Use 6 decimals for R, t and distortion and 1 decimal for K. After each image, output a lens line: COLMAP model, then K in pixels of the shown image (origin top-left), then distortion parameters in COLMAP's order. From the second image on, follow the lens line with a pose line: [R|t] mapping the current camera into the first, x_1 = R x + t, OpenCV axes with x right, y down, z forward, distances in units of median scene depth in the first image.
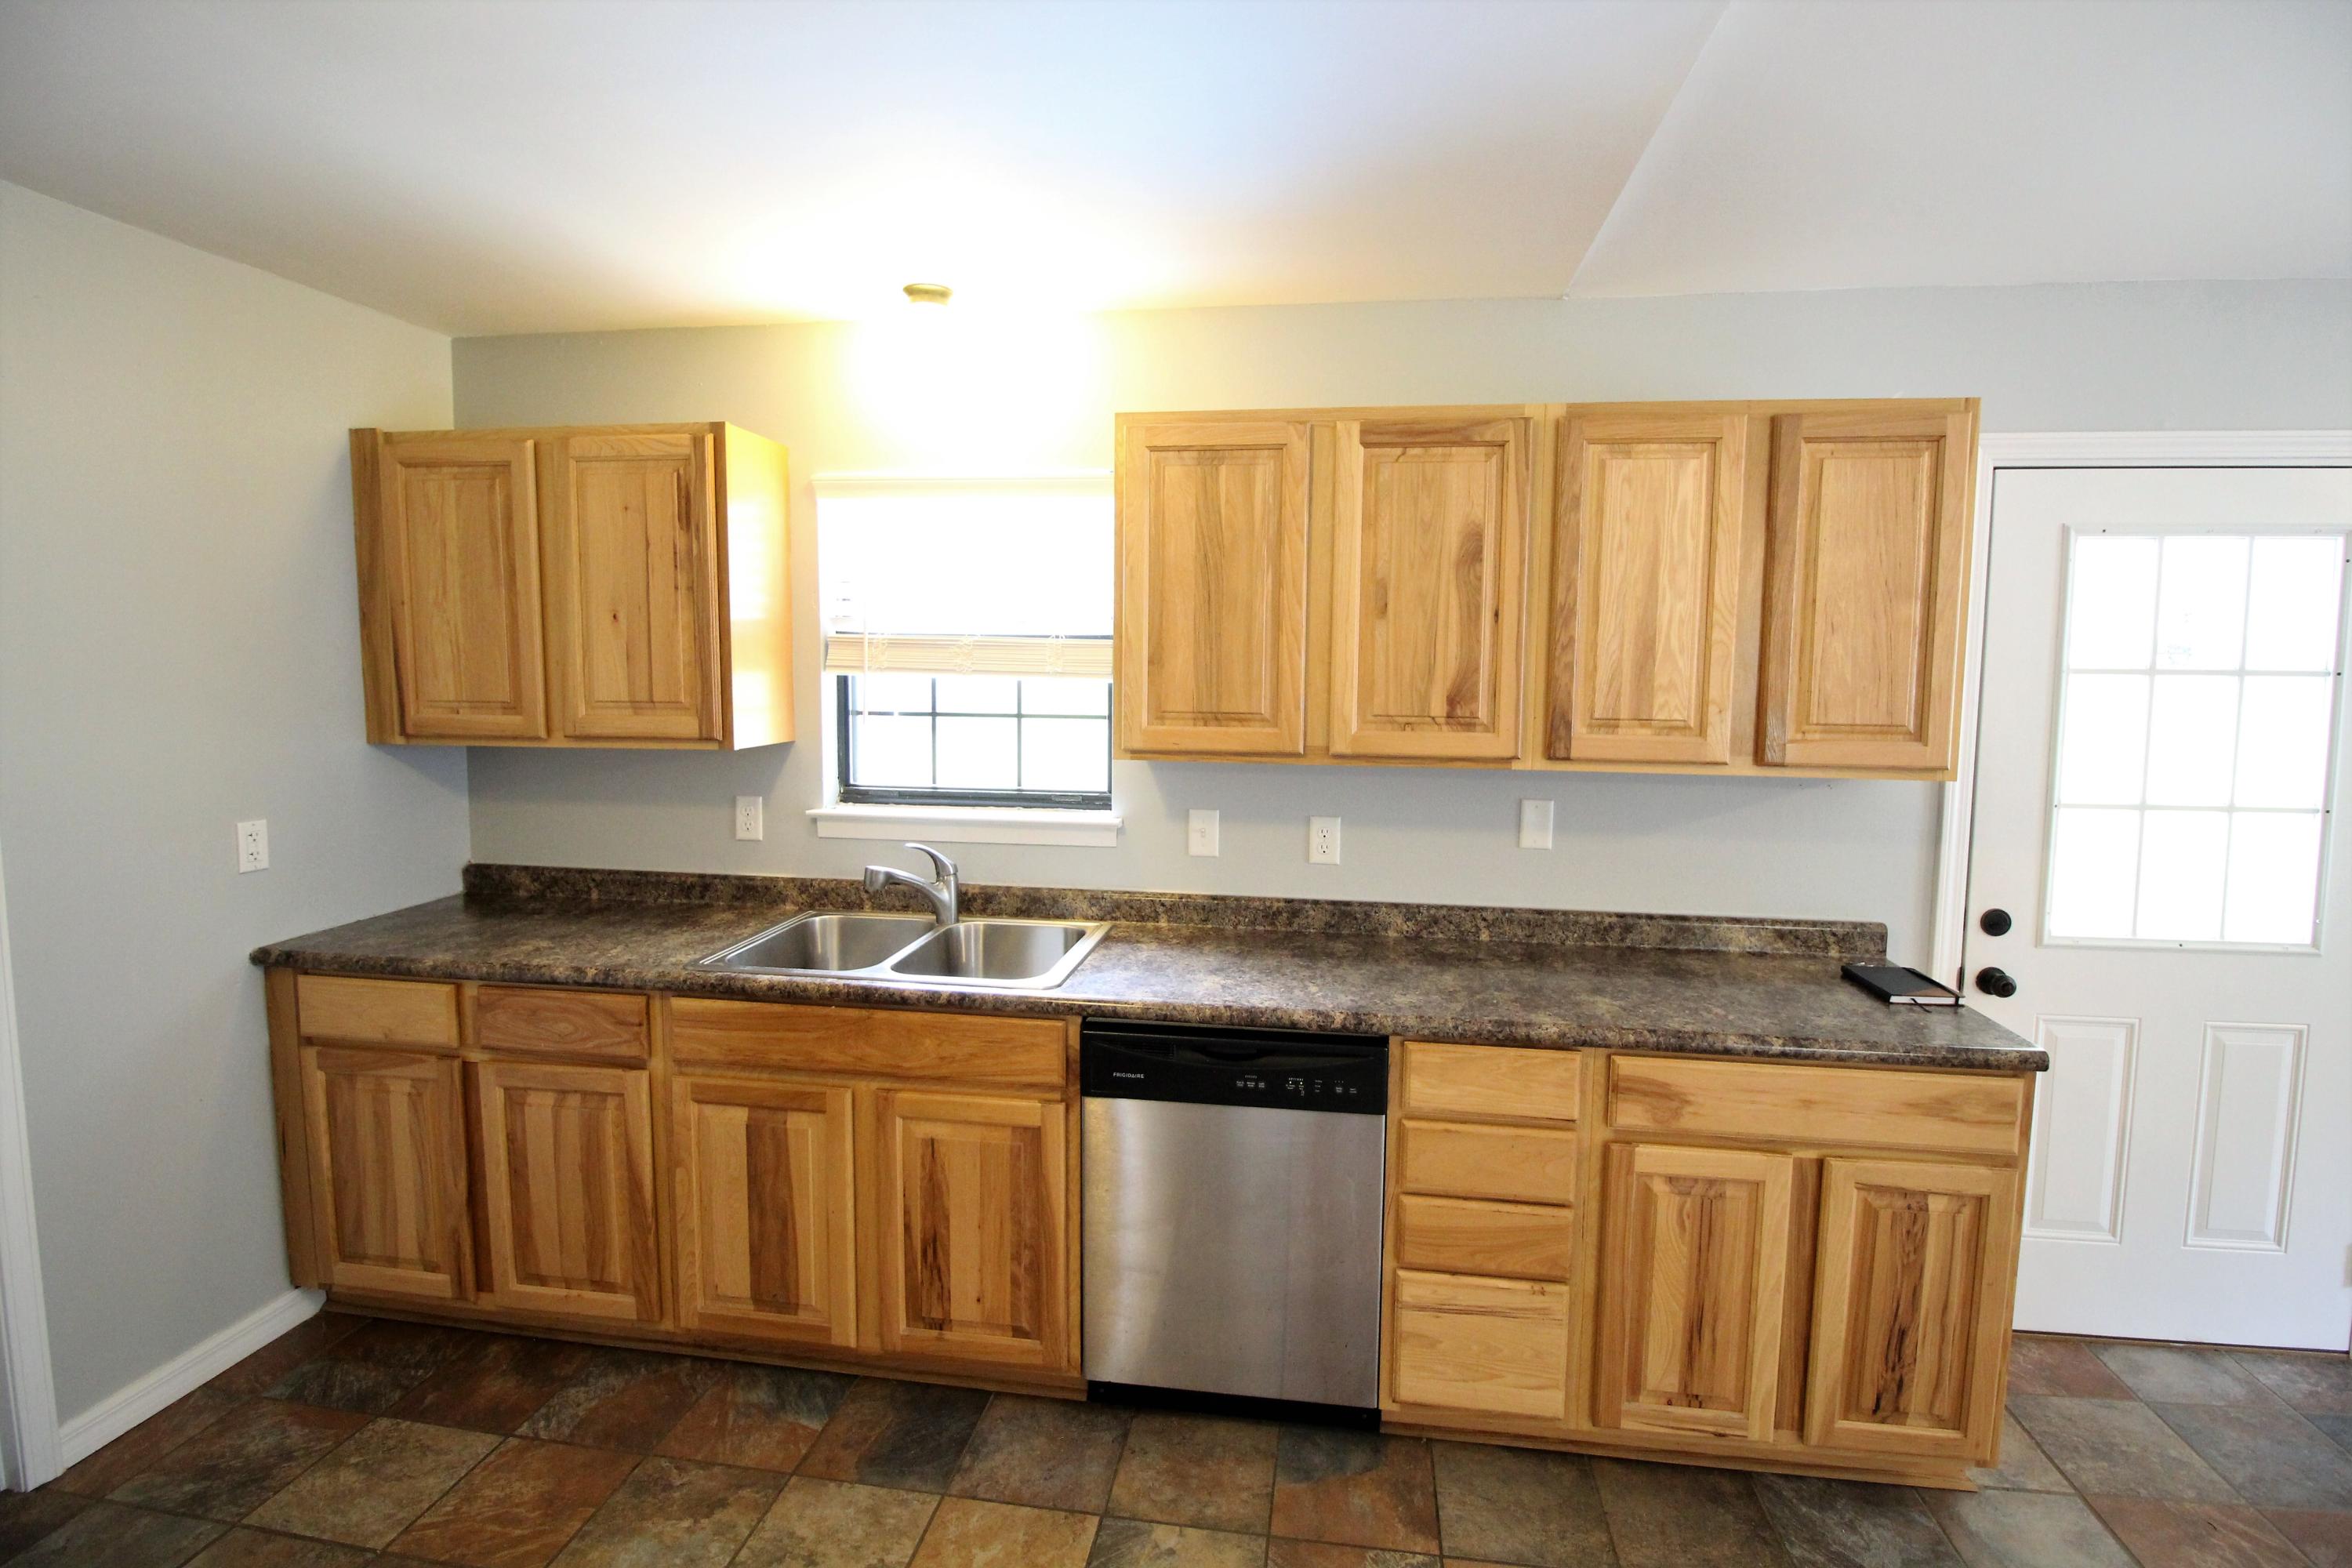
lens RADIAL K [[1092.0, 0, 1192.5], [0, 1092.0, 750.6], [0, 0, 1]] dist [-0.001606, -0.011989]
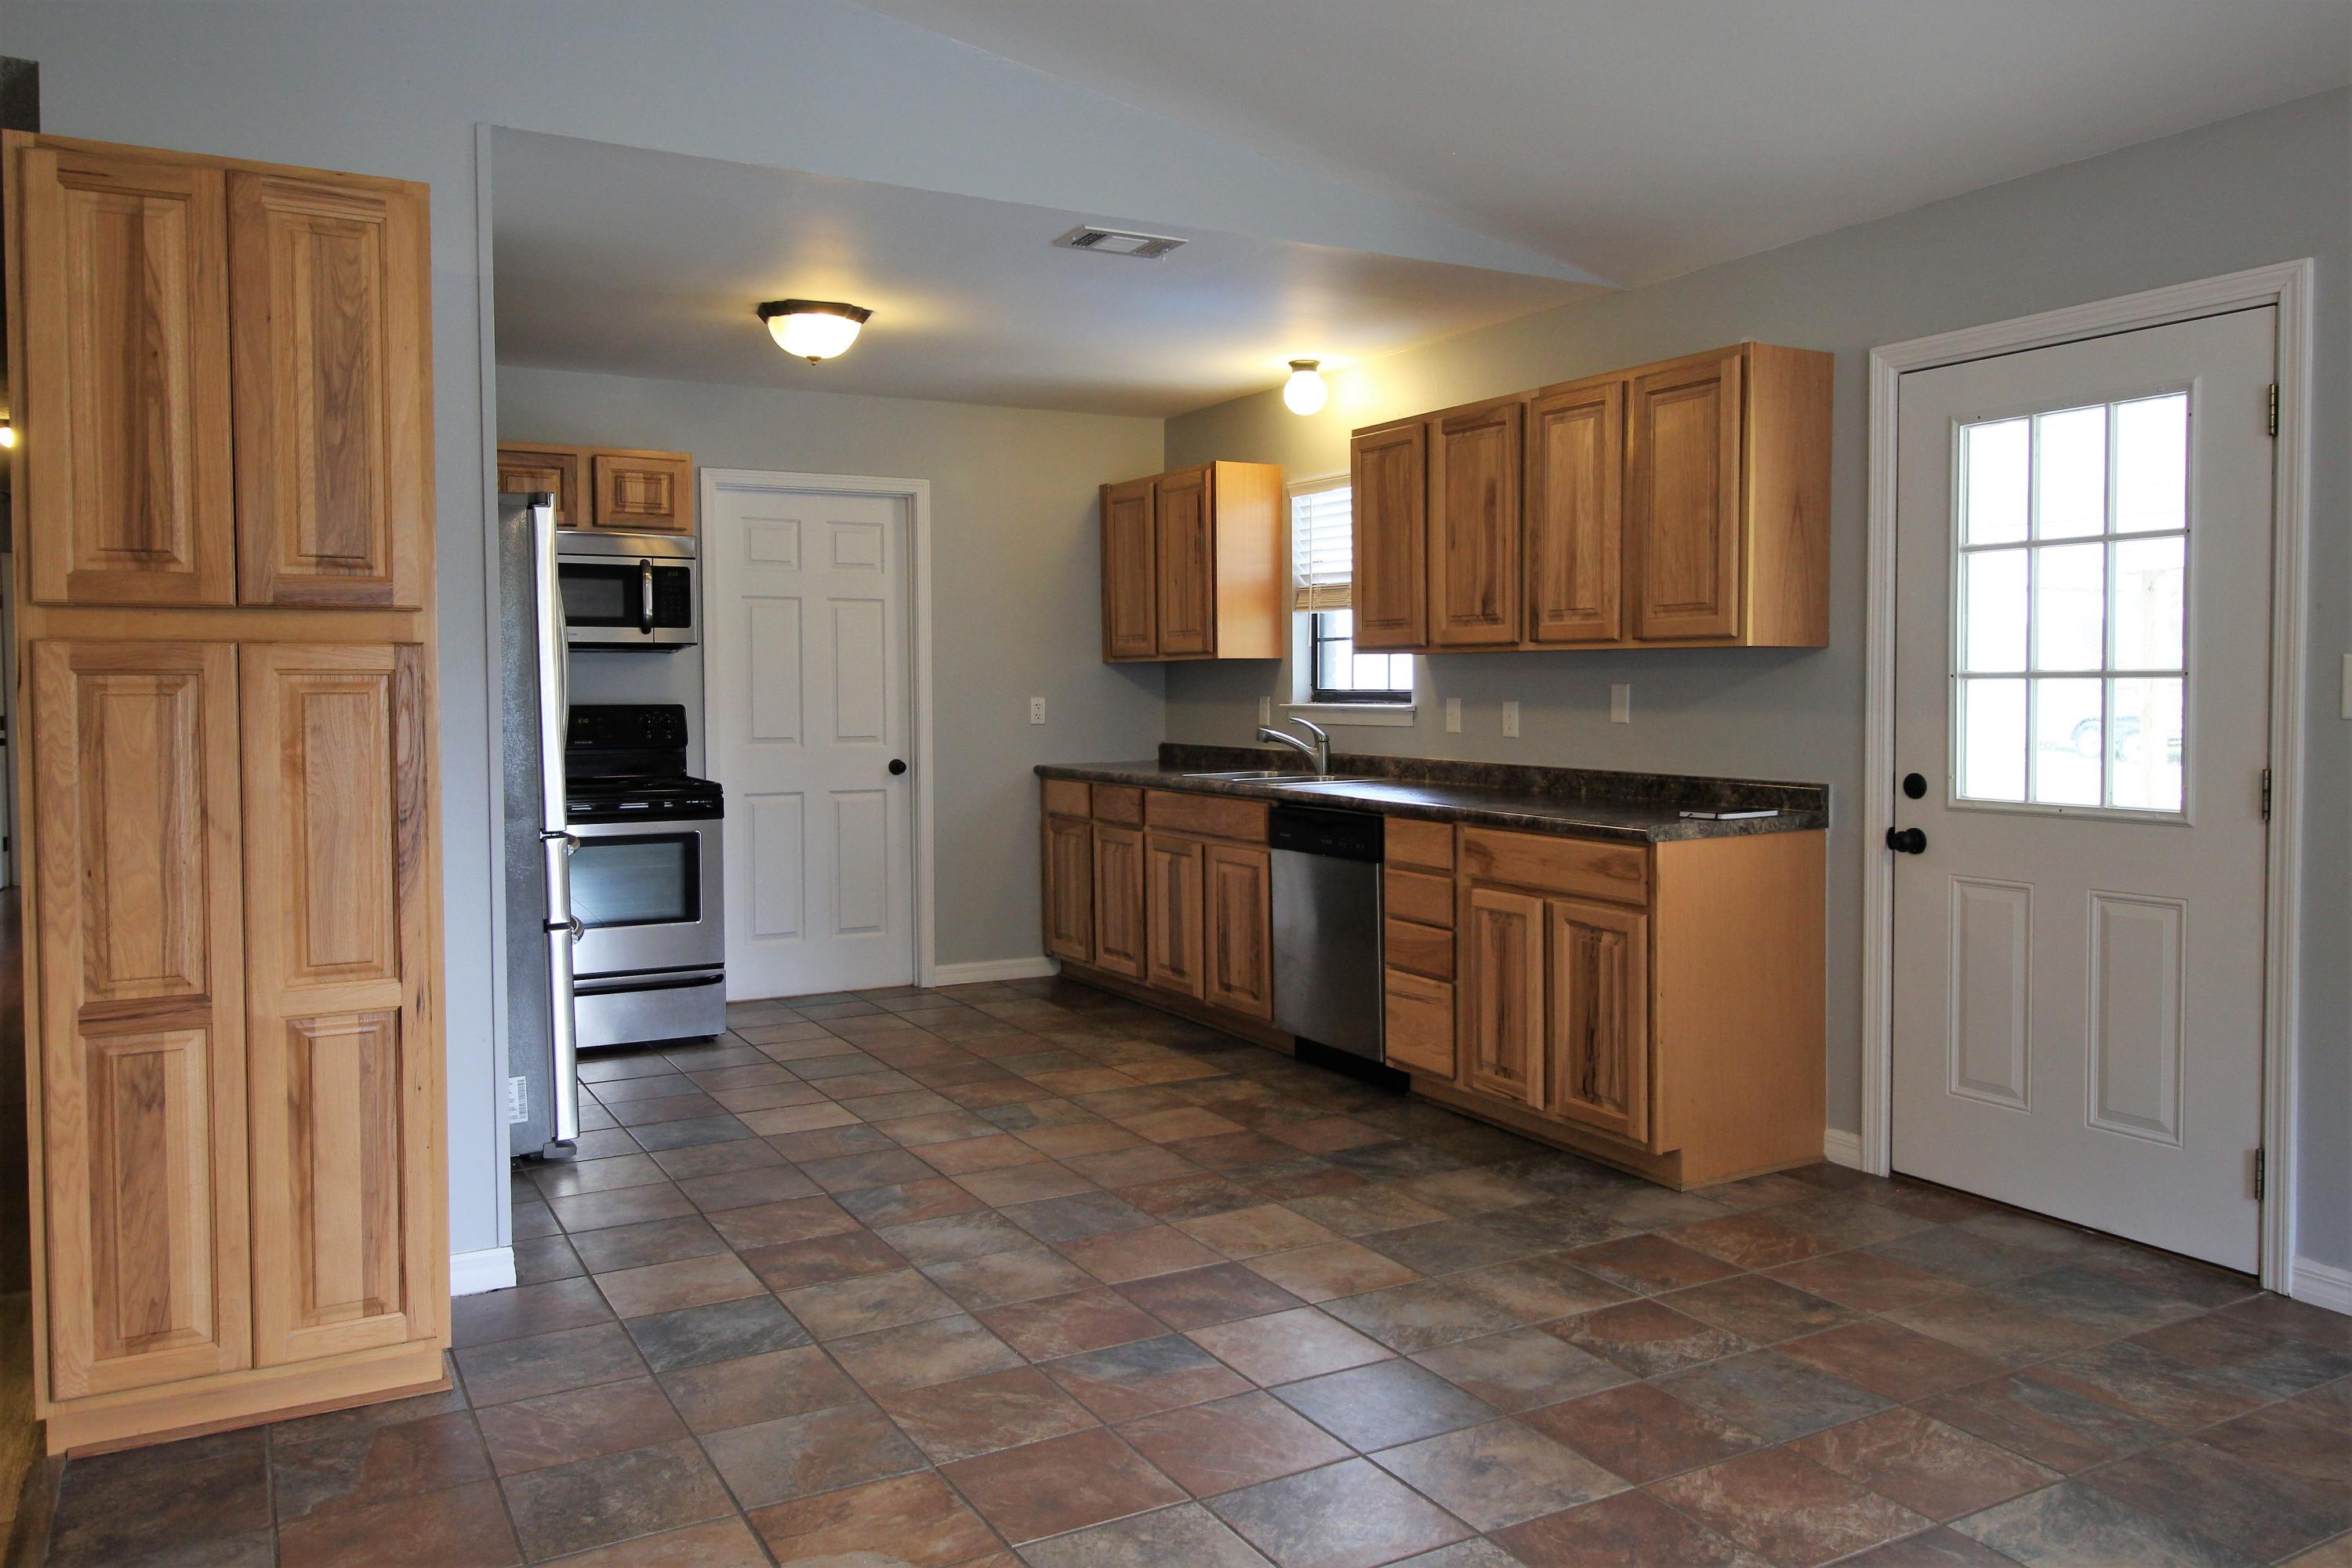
lens RADIAL K [[1718.8, 0, 1194.1], [0, 1718.8, 744.2], [0, 0, 1]] dist [0.007787, -0.001167]
pose [[0.611515, 0.015443, -0.791082, 1.802329], [-0.053225, 0.998348, -0.021654, 0.208882], [0.789440, 0.055347, 0.611327, -0.672073]]
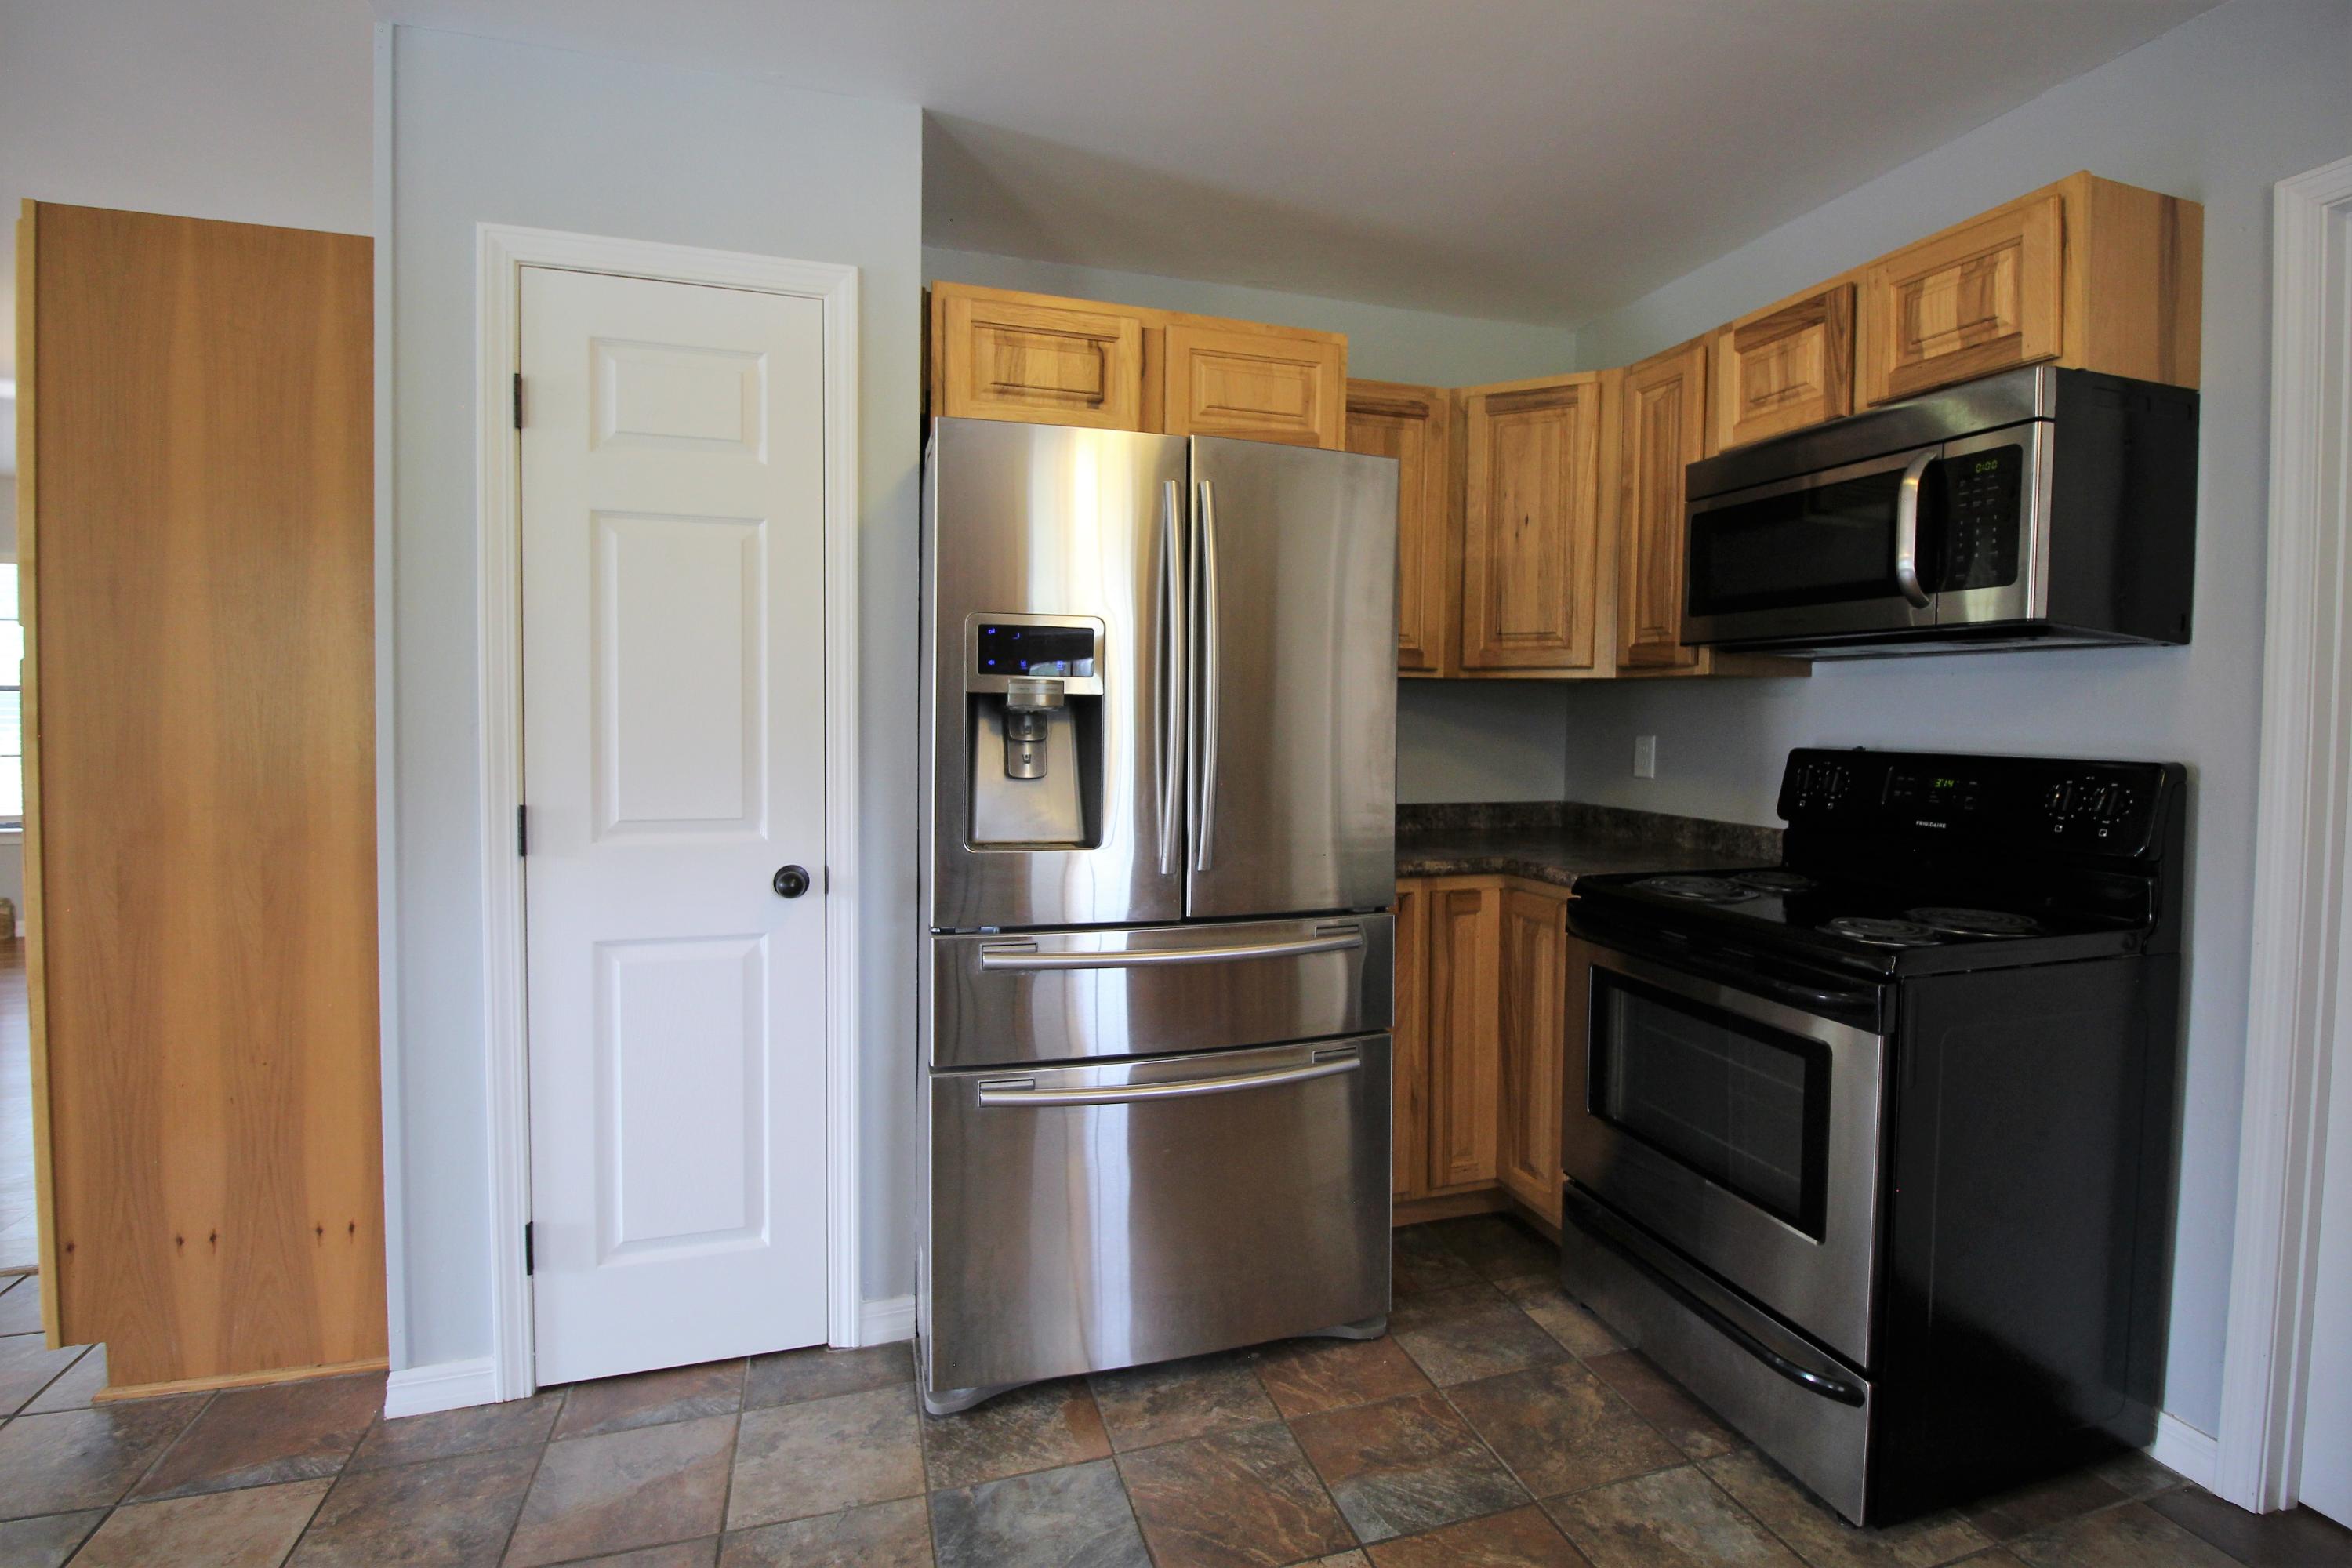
lens RADIAL K [[1092.0, 0, 1192.5], [0, 1092.0, 750.6], [0, 0, 1]] dist [-0.001606, -0.011989]
pose [[-0.896959, -0.003308, -0.442101, -0.015069], [-0.053937, 0.993321, 0.101999, 0.076058], [0.438811, 0.115335, -0.891147, 0.782701]]
